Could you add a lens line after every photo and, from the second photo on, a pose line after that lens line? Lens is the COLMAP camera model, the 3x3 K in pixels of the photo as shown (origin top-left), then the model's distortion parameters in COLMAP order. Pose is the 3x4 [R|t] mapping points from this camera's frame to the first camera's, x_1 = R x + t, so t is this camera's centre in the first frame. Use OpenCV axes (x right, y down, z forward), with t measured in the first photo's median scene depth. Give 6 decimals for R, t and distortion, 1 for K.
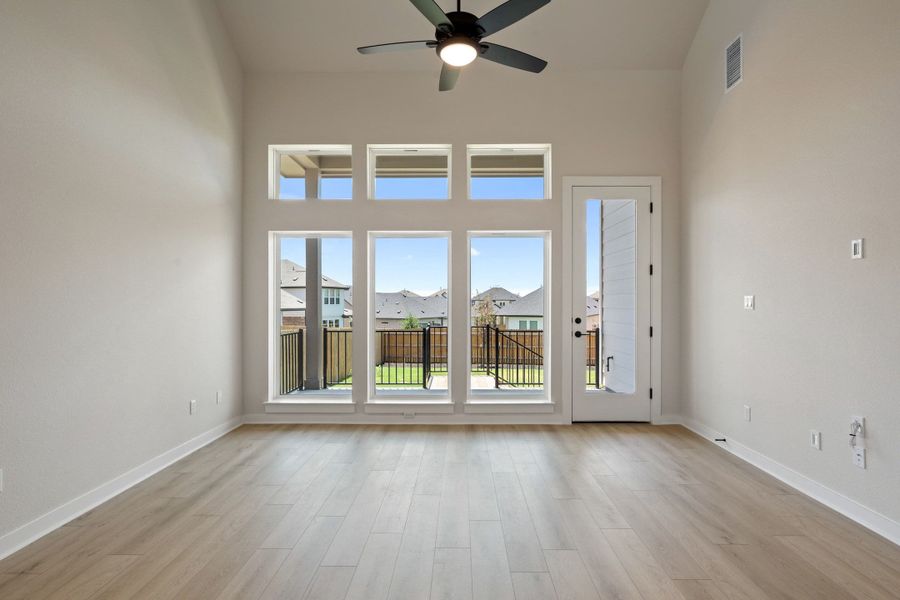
lens RADIAL K [[443.9, 0, 457.7], [0, 443.9, 297.3], [0, 0, 1]] dist [-0.003344, -0.000765]
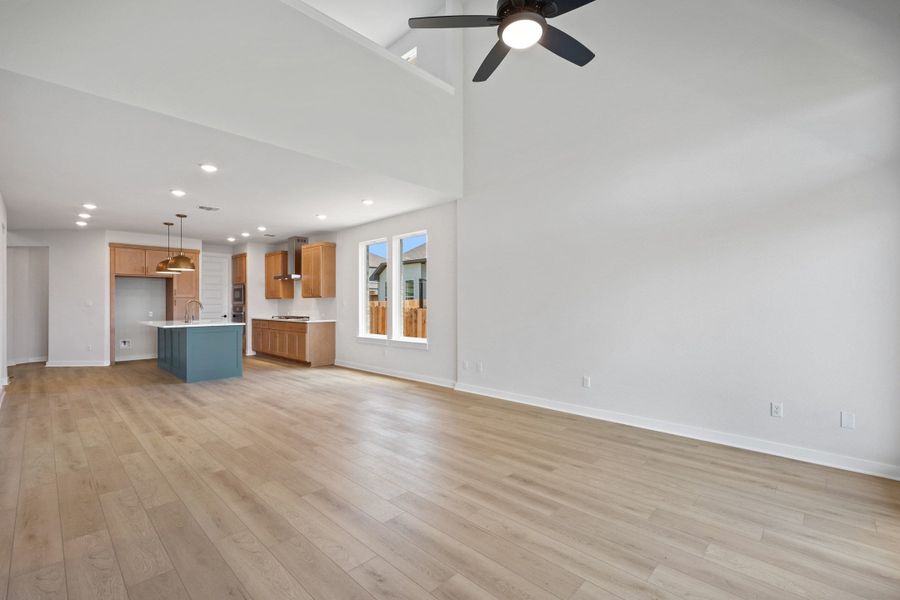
lens RADIAL K [[396.8, 0, 450.0], [0, 396.8, 300.0], [0, 0, 1]] dist [-0.002014, -0.000079]
pose [[-0.687210, -0.003852, -0.726449, 0.427362], [0.011400, 0.999806, -0.016085, 0.011483], [0.726369, -0.019336, -0.687033, 0.884061]]
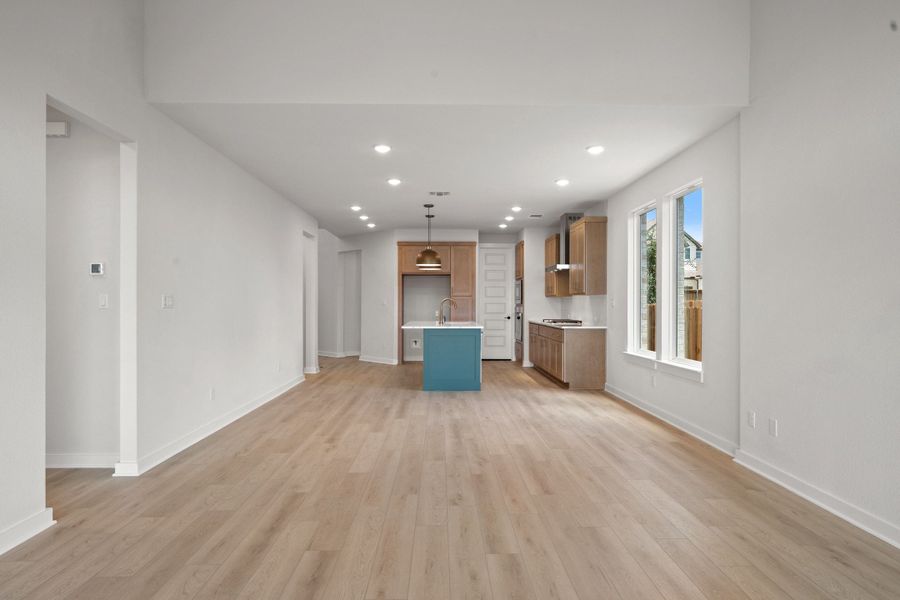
lens RADIAL K [[528.7, 0, 449.8], [0, 528.7, 303.1], [0, 0, 1]] dist [-0.001652, 0.000576]
pose [[-0.999595, 0.000069, -0.028473, 0.026525], [0.000414, 0.999927, -0.012101, 0.012651], [0.028470, -0.012107, -0.999521, 0.930051]]
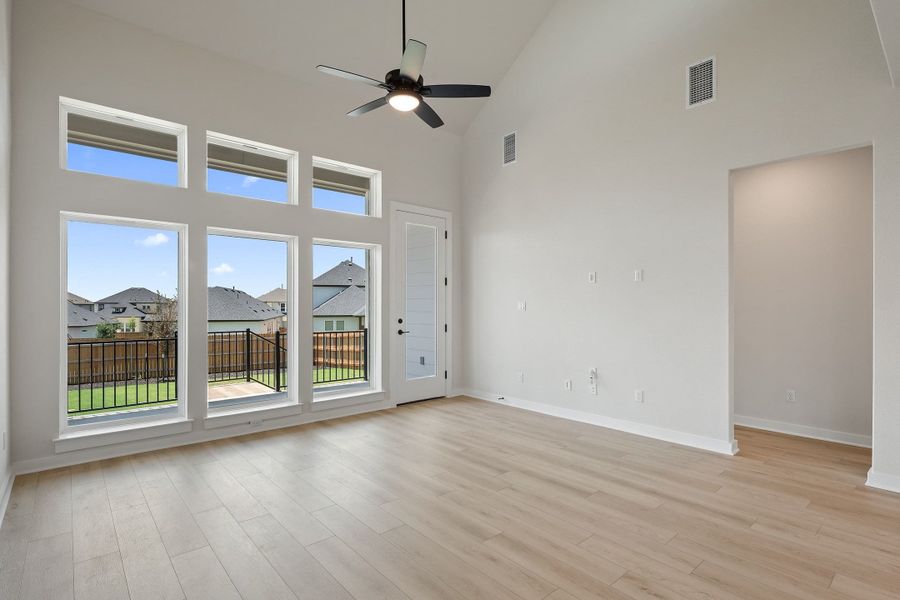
lens RADIAL K [[440.3, 0, 447.0], [0, 440.3, 301.3], [0, 0, 1]] dist [-0.001043, 0.000130]
pose [[0.751192, 0.007186, 0.660044, -0.431269], [-0.008015, 0.999966, -0.001765, -0.000813], [-0.660035, -0.003965, 0.751225, 0.007827]]
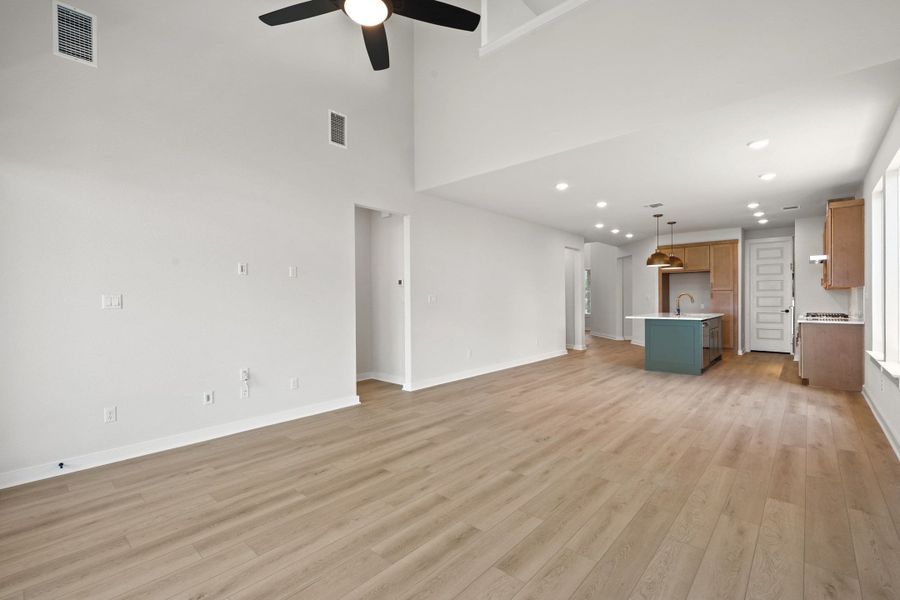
lens RADIAL K [[396.8, 0, 450.0], [0, 396.8, 300.0], [0, 0, 1]] dist [-0.002014, -0.000079]
pose [[-0.747229, 0.007623, 0.664523, -0.378857], [0.002205, 0.999957, -0.008991, 0.012967], [-0.664563, -0.005253, -0.747214, 0.889696]]
